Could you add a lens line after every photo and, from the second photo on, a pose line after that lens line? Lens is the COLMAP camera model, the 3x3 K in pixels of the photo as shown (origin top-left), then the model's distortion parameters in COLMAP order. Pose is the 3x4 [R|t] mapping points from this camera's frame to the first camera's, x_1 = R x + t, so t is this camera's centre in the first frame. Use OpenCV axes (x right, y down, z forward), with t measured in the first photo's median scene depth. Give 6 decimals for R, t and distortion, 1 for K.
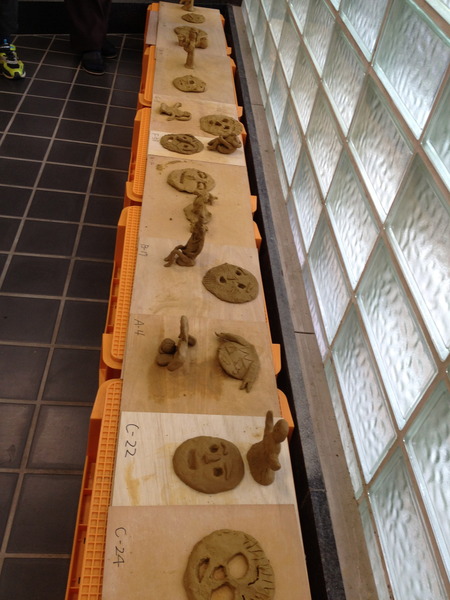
lens RADIAL K [[690.6, 0, 225.0], [0, 690.6, 300.0], [0, 0, 1]] dist [0.020618, 0.019079]
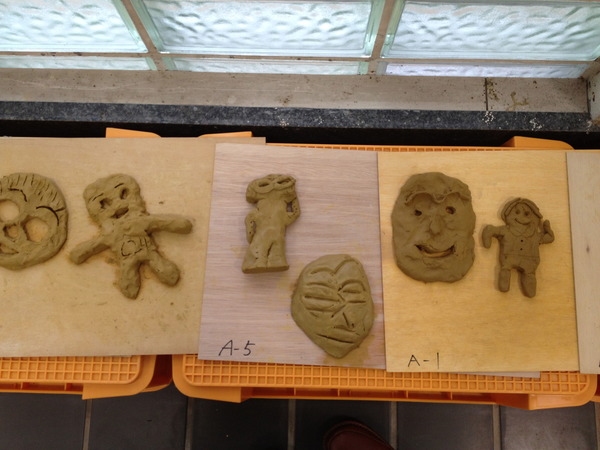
lens RADIAL K [[690.6, 0, 300.0], [0, 690.6, 235.7], [0, 0, 1]] dist [0.020618, 0.019079]
pose [[0.062527, -0.997868, 0.018724, -0.018533], [0.609352, 0.053027, 0.791125, -0.260079], [-0.790431, -0.038057, 0.611368, 0.338059]]
